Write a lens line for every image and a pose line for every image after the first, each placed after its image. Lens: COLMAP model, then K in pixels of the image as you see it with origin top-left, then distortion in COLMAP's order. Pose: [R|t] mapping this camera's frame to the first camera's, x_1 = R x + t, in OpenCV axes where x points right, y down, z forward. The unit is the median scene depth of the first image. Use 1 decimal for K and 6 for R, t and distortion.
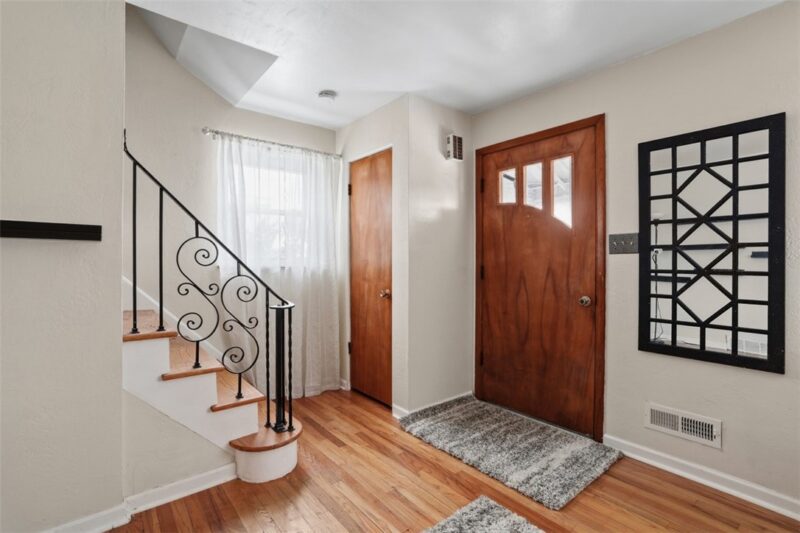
lens RADIAL K [[374.6, 0, 404.0], [0, 374.6, 262.2], [0, 0, 1]] dist [-0.059107, 0.030128]
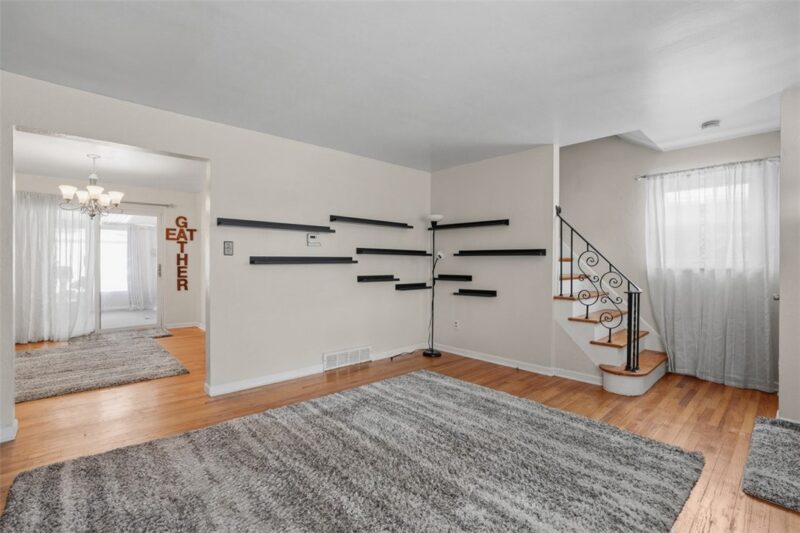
lens RADIAL K [[374.6, 0, 404.0], [0, 374.6, 262.2], [0, 0, 1]] dist [-0.059107, 0.030128]
pose [[0.060970, -0.001335, -0.998139, 1.063589], [-0.005885, 0.999981, -0.001697, -0.000999], [0.998122, 0.005977, 0.060961, -0.063168]]
